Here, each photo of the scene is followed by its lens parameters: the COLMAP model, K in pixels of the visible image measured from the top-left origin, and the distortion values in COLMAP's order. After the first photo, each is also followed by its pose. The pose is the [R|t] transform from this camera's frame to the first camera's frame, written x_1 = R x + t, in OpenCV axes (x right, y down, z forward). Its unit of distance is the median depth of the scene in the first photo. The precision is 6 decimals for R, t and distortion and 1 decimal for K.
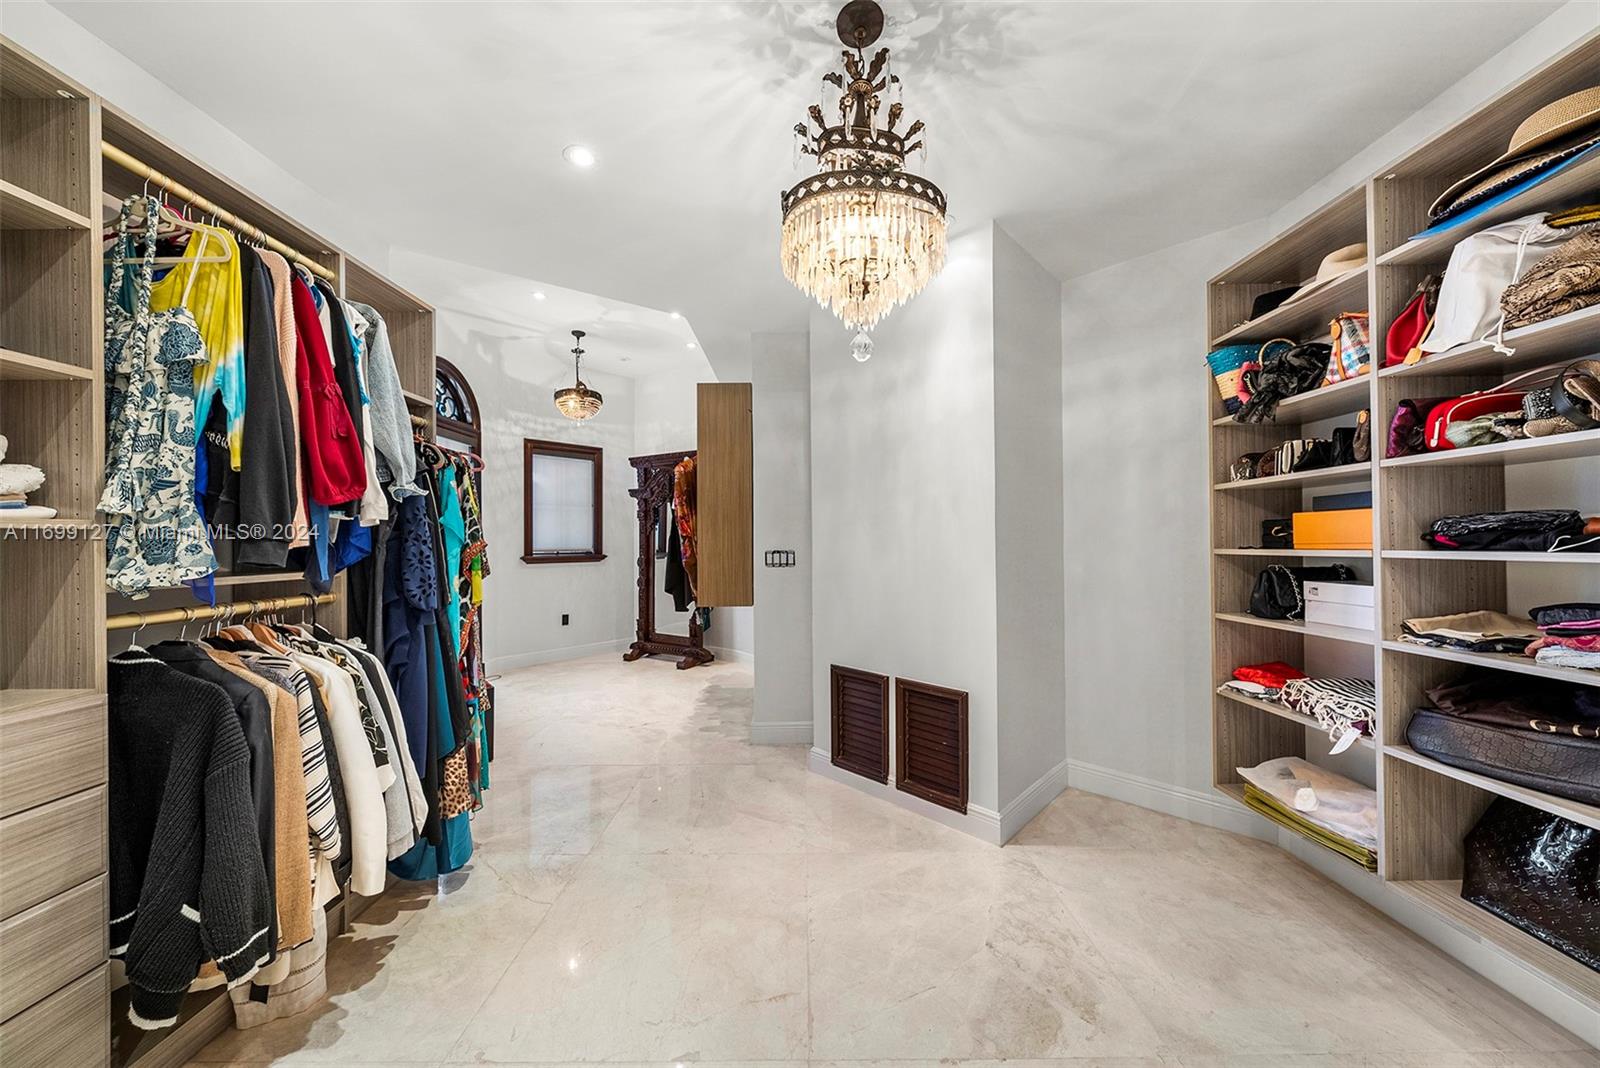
lens RADIAL K [[552.6, 0, 801.5], [0, 552.6, 521.6], [0, 0, 1]] dist [0.000954, 0.000056]
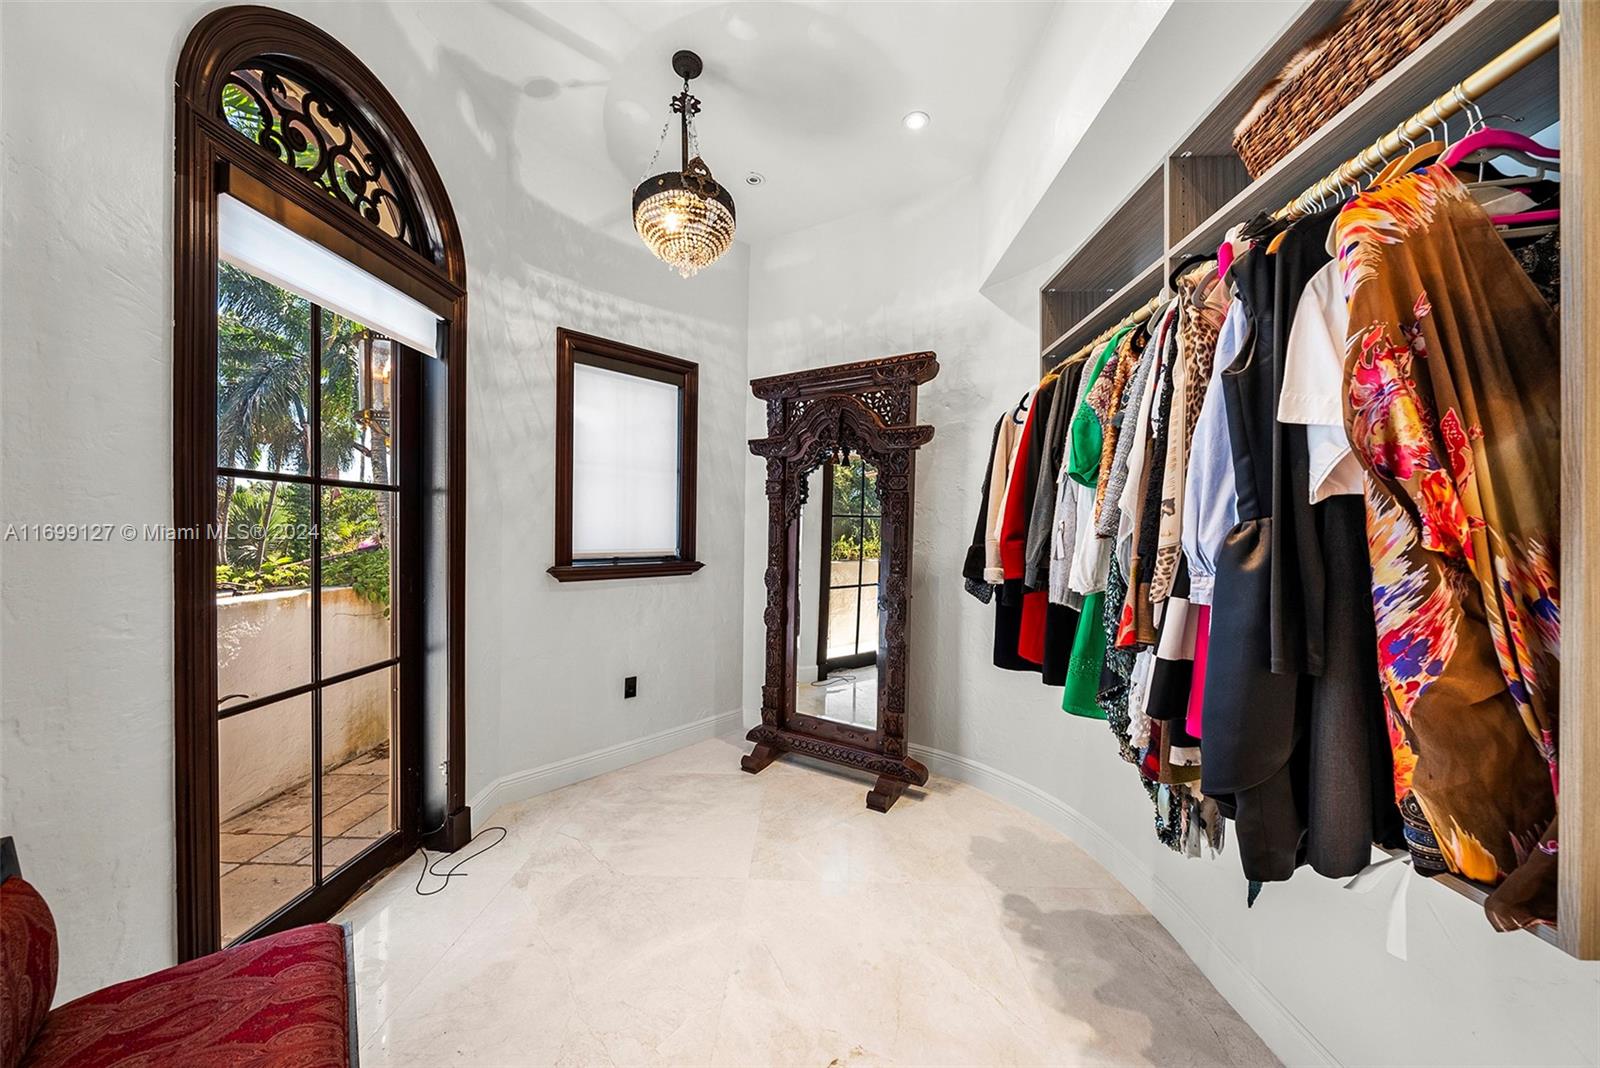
lens RADIAL K [[560.1, 0, 800.8], [0, 560.1, 513.8], [0, 0, 1]] dist [0.000260, 0.000138]
pose [[0.999566, 0.012146, -0.026830, -0.265489], [-0.012029, 0.999917, 0.004511, 0.010020], [0.026882, -0.004186, 0.999630, 0.498090]]
